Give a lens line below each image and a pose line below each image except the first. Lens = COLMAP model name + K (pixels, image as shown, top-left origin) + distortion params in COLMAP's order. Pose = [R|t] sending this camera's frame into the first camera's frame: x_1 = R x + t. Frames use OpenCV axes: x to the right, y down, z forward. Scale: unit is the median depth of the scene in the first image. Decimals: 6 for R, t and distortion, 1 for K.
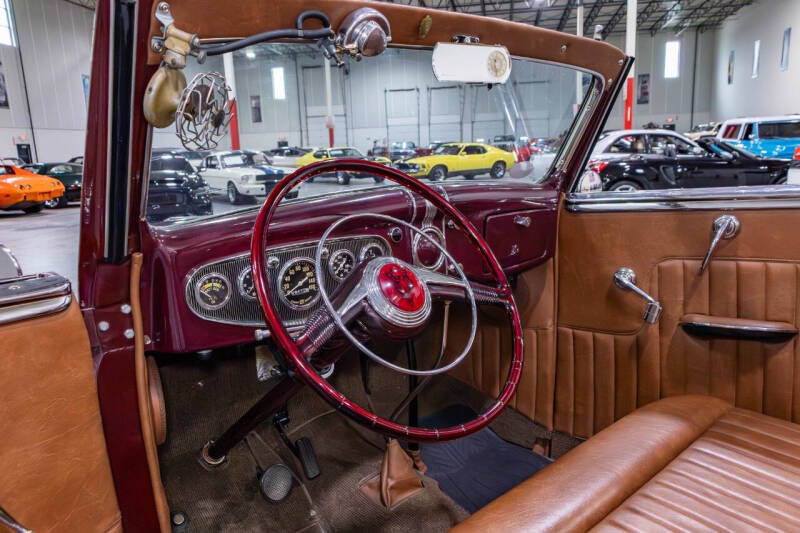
lens RADIAL K [[626.2, 0, 397.8], [0, 626.2, 273.3], [0, 0, 1]] dist [0.006395, 0.008181]
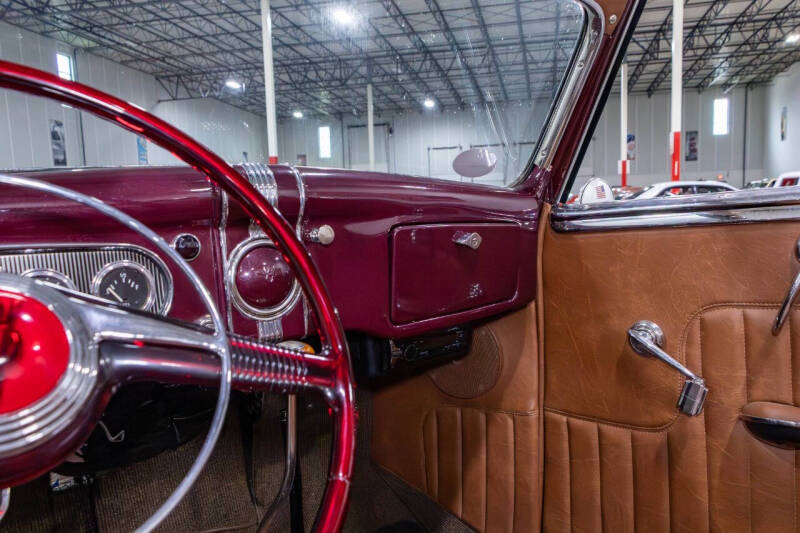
lens RADIAL K [[625.9, 0, 398.5], [0, 625.9, 277.8], [0, 0, 1]] dist [-0.001860, 0.016071]
pose [[0.997472, 0.010389, -0.070293, 0.154303], [-0.016177, 0.996478, -0.082275, 0.003556], [0.069191, 0.083204, 0.994128, 0.349176]]
